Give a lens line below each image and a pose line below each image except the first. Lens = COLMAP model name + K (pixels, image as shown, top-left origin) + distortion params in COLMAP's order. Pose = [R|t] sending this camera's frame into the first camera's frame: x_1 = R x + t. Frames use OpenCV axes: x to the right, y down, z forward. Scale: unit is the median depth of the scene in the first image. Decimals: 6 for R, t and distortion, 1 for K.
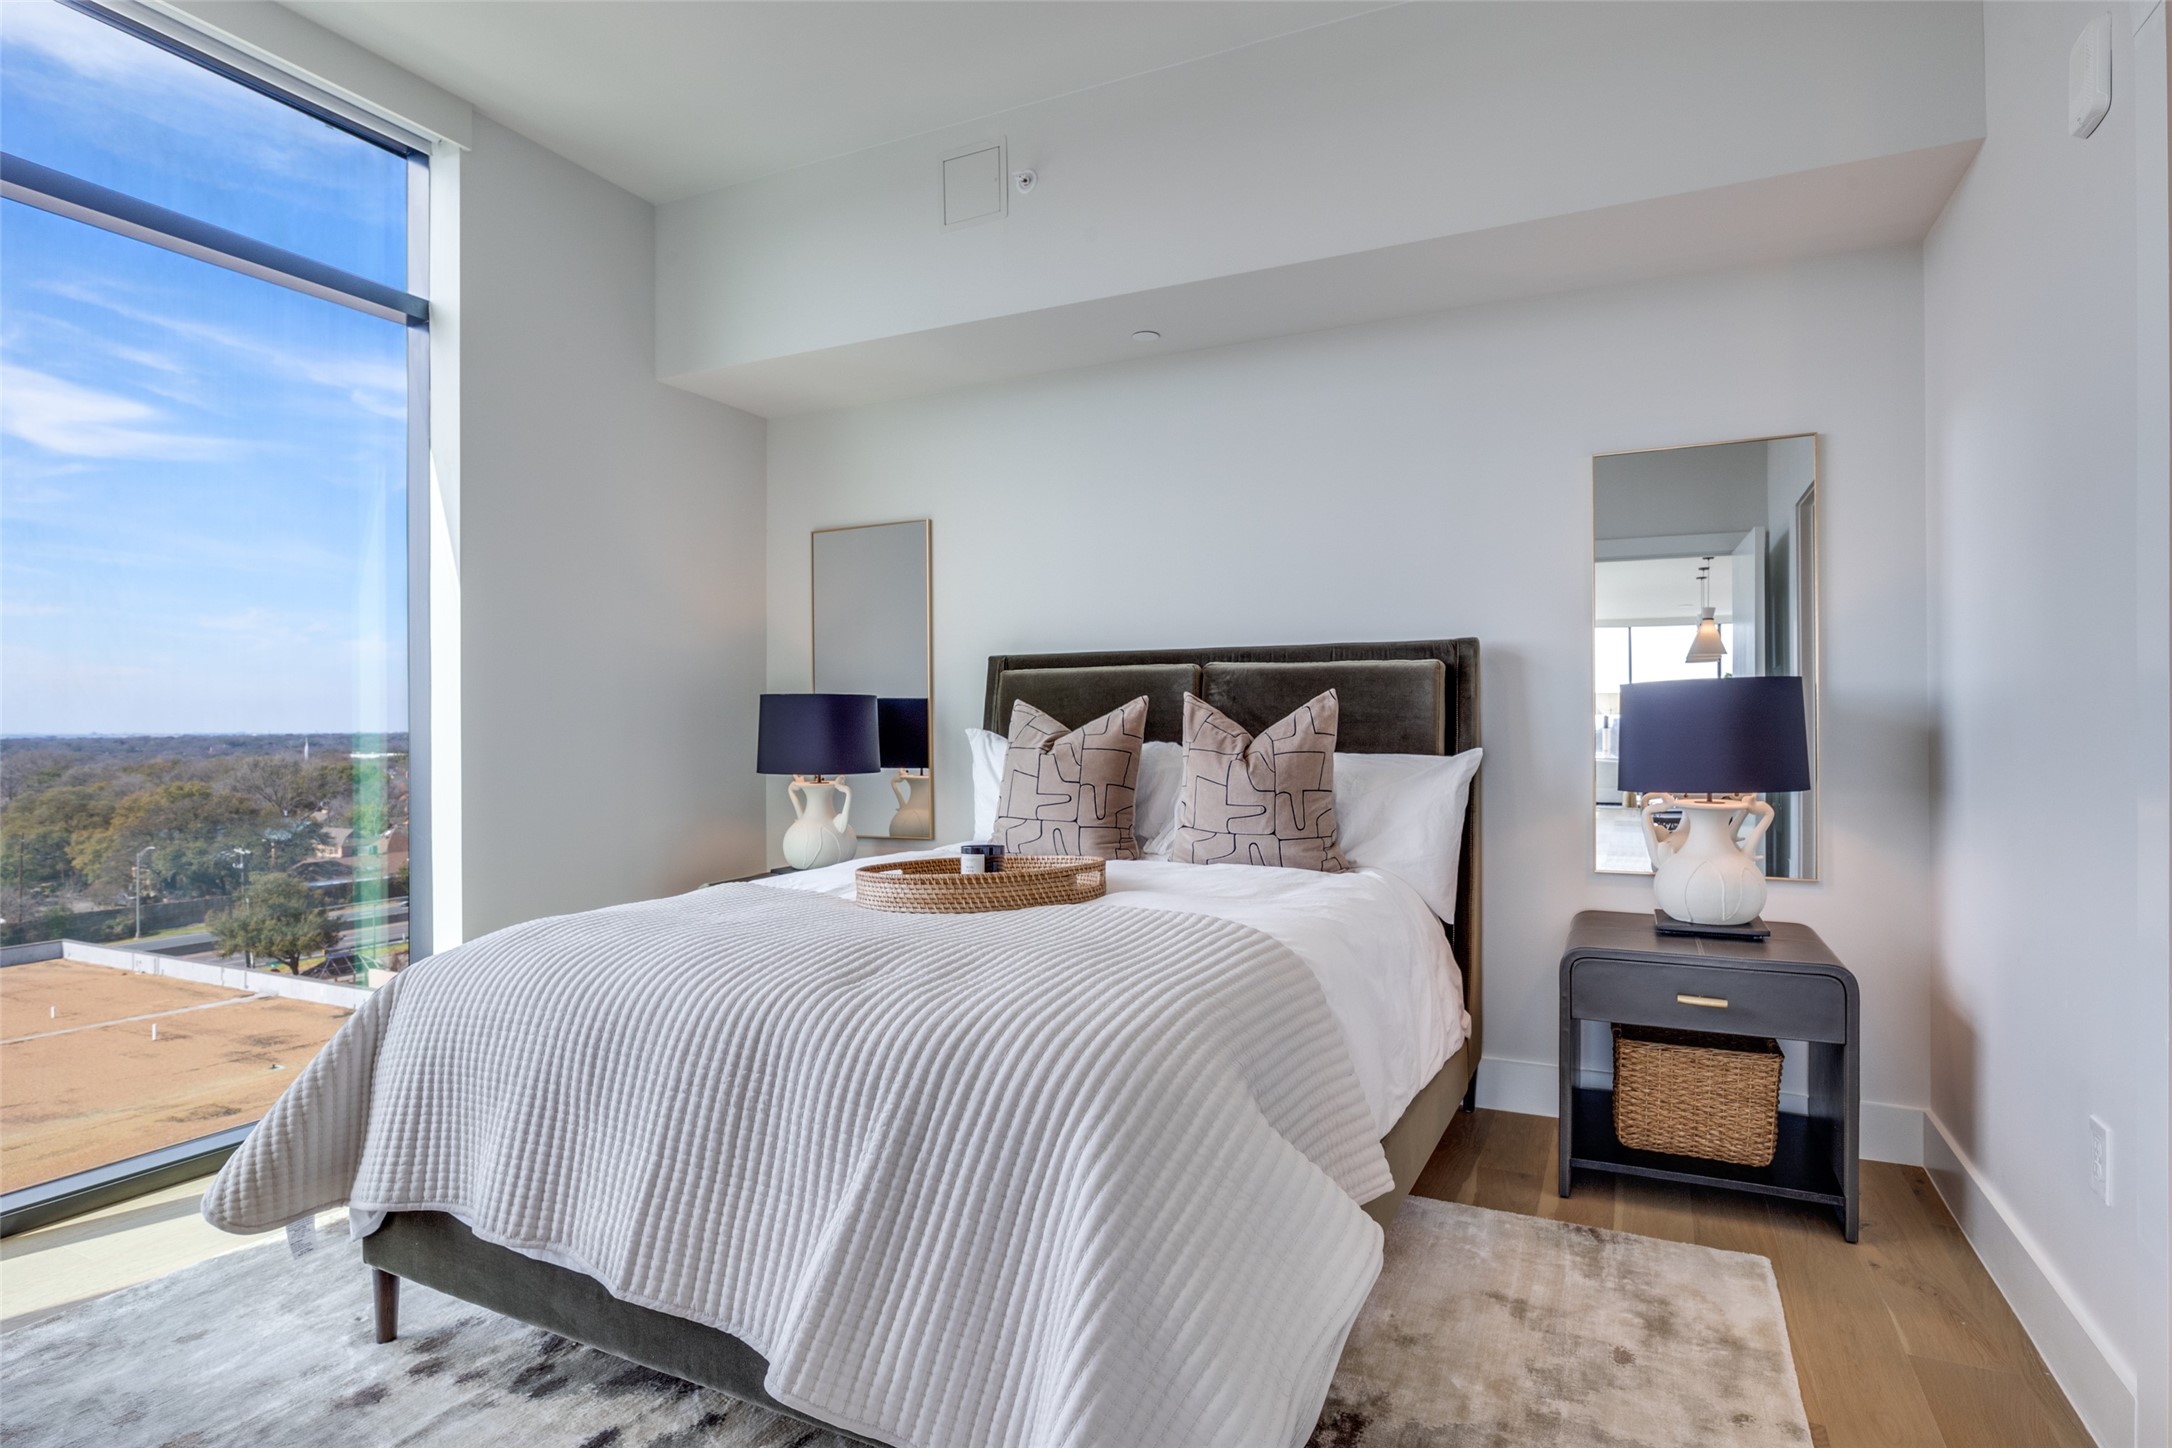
lens RADIAL K [[1164.4, 0, 1086.4], [0, 1164.4, 688.6], [0, 0, 1]] dist [0.000522, 0.000304]
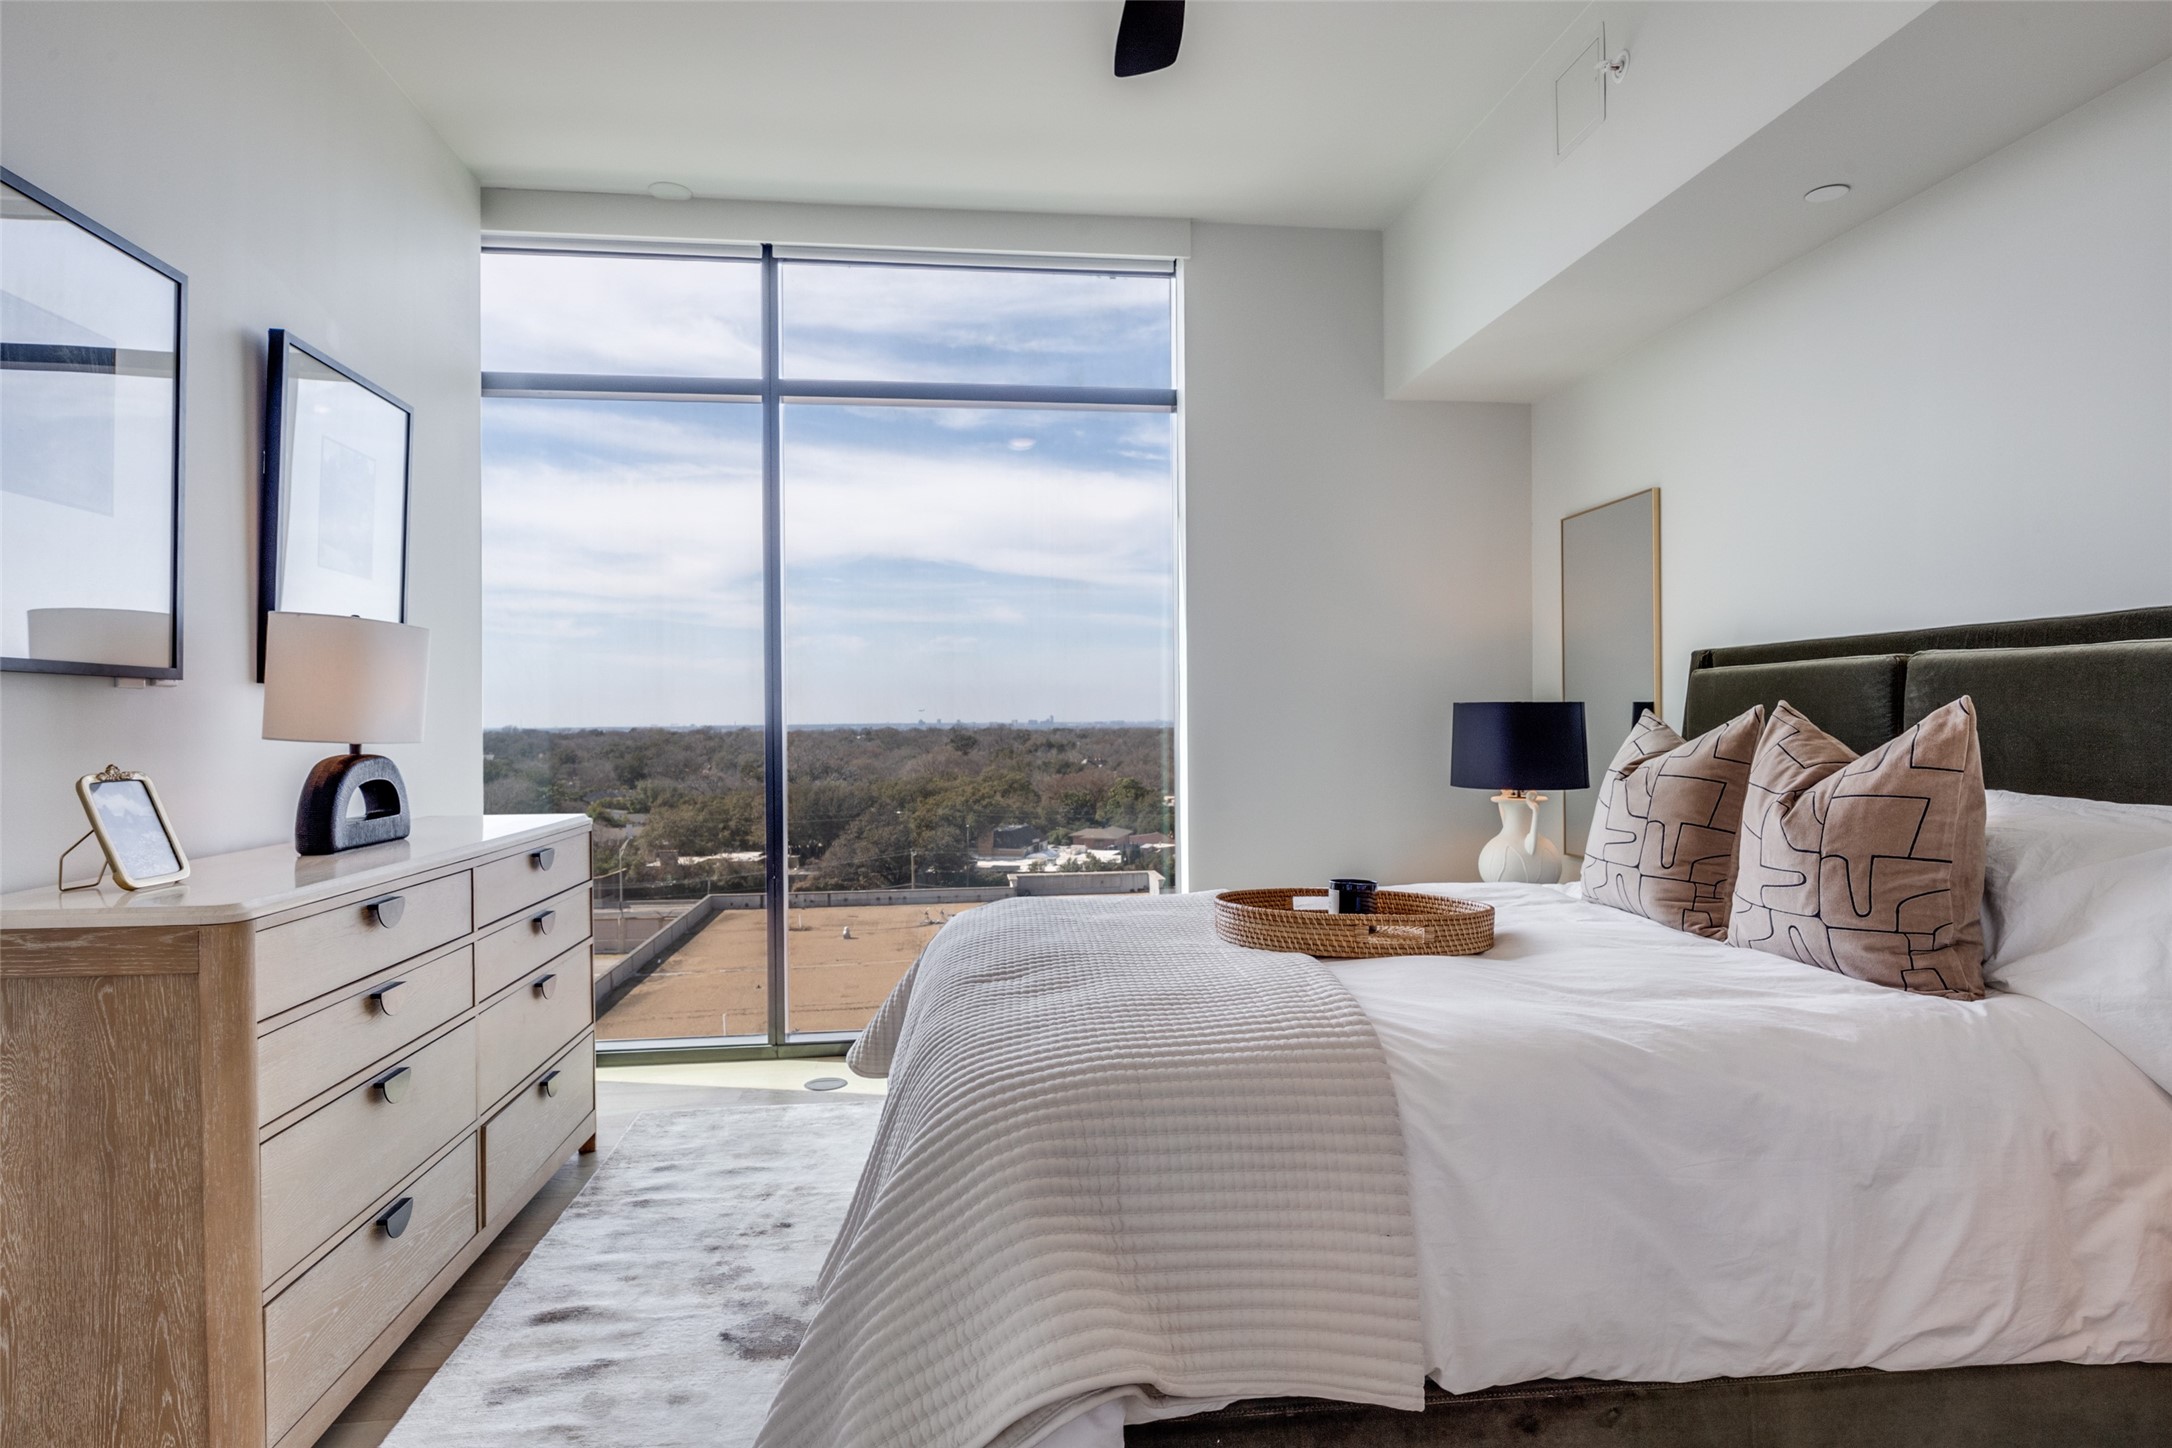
lens RADIAL K [[1143.3, 0, 1086.0], [0, 1143.3, 724.0], [0, 0, 1]] dist [-0.001223, -0.000145]
pose [[0.532052, -0.004993, -0.846697, 0.461614], [0.038277, 0.999102, 0.018161, -0.010337], [0.845846, -0.042071, 0.531765, 0.298432]]
